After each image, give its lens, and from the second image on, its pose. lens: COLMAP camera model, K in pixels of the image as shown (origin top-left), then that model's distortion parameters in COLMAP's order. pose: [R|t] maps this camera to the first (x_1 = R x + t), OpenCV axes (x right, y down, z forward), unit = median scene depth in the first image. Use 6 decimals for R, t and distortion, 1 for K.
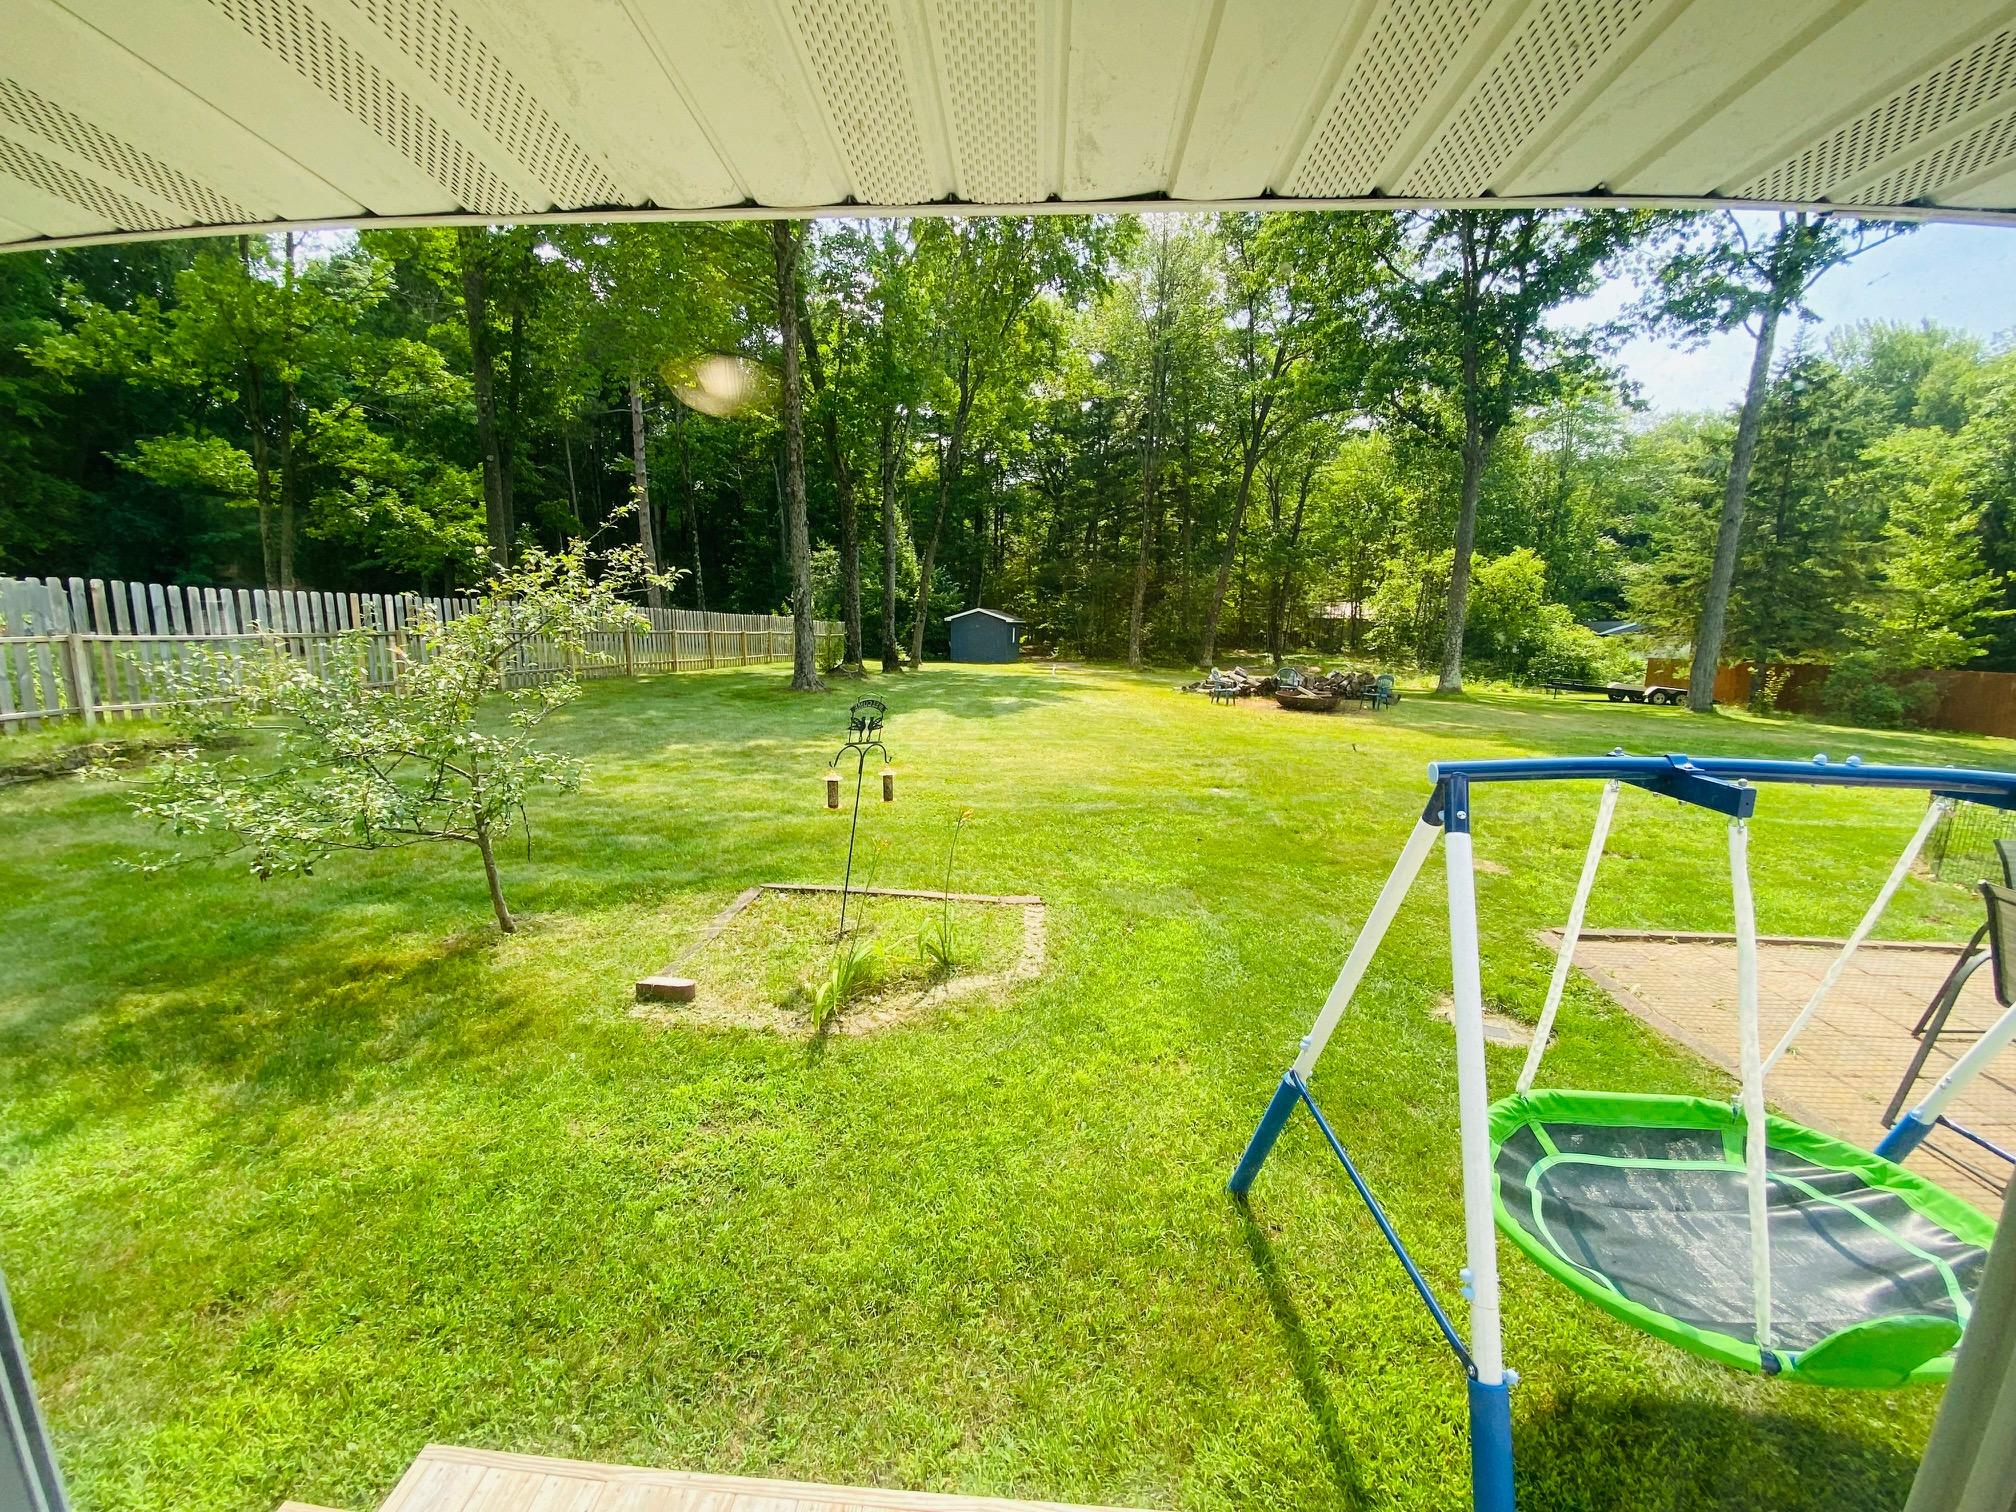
lens RADIAL K [[825.3, 0, 1006.8], [0, 825.3, 756.5], [0, 0, 1]] dist [0.008325, -0.013244]
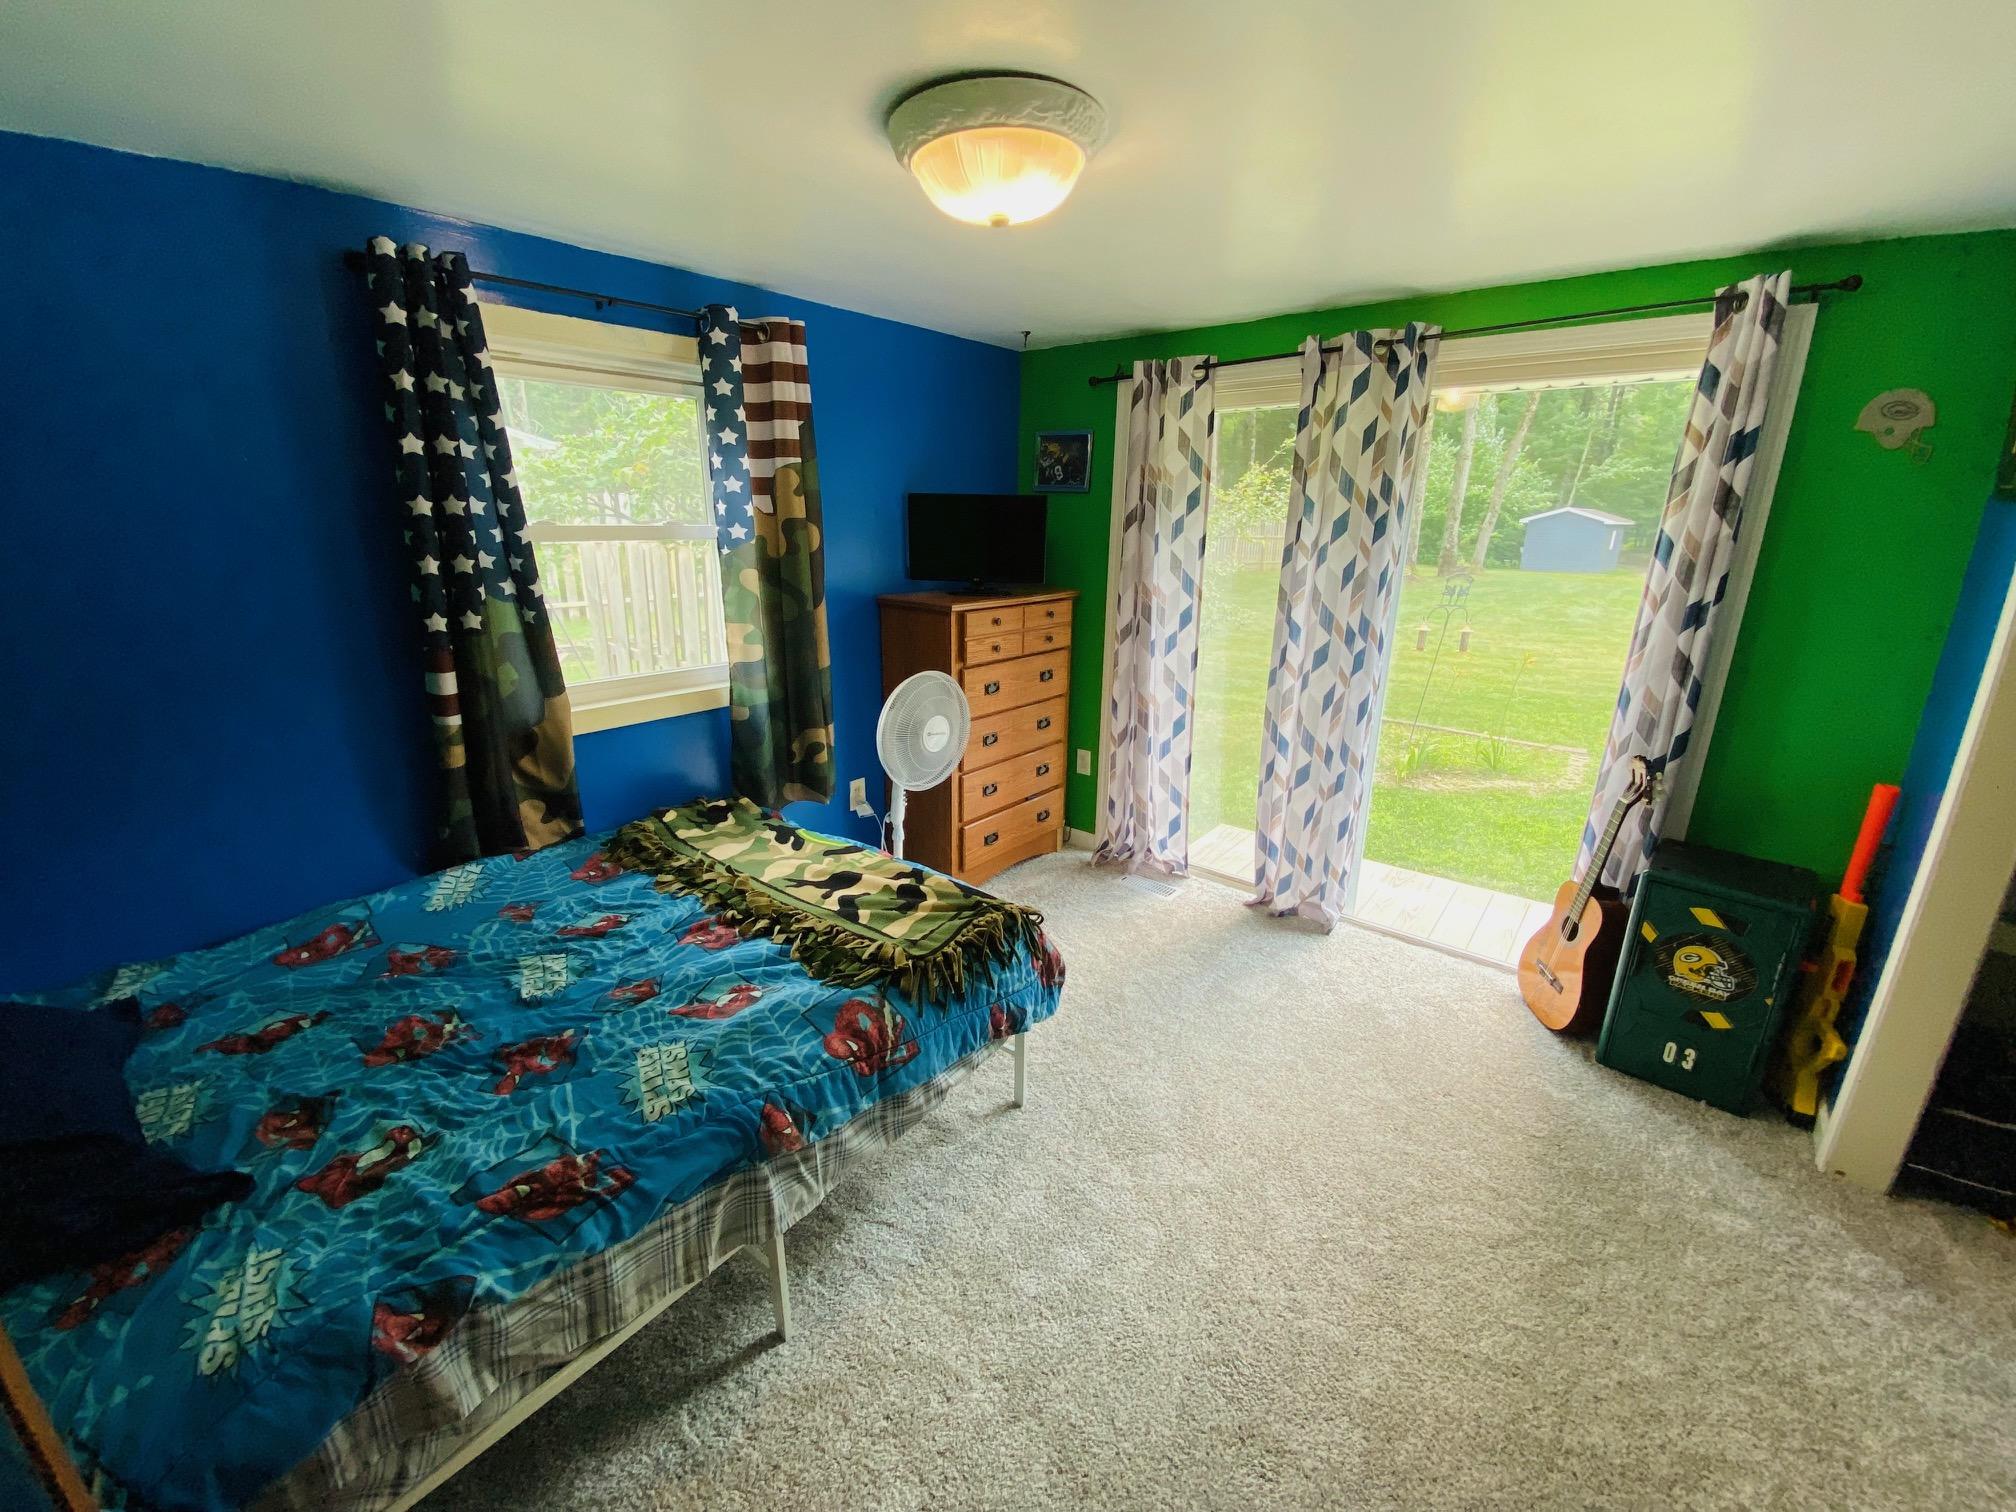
lens RADIAL K [[825.3, 0, 1005.4], [0, 825.3, 750.5], [0, 0, 1]] dist [0.008325, -0.013244]
pose [[0.816650, 0.147923, -0.557854, 0.023016], [-0.088367, 0.987247, 0.132422, 0.106258], [0.570328, -0.058847, 0.819306, -0.566299]]
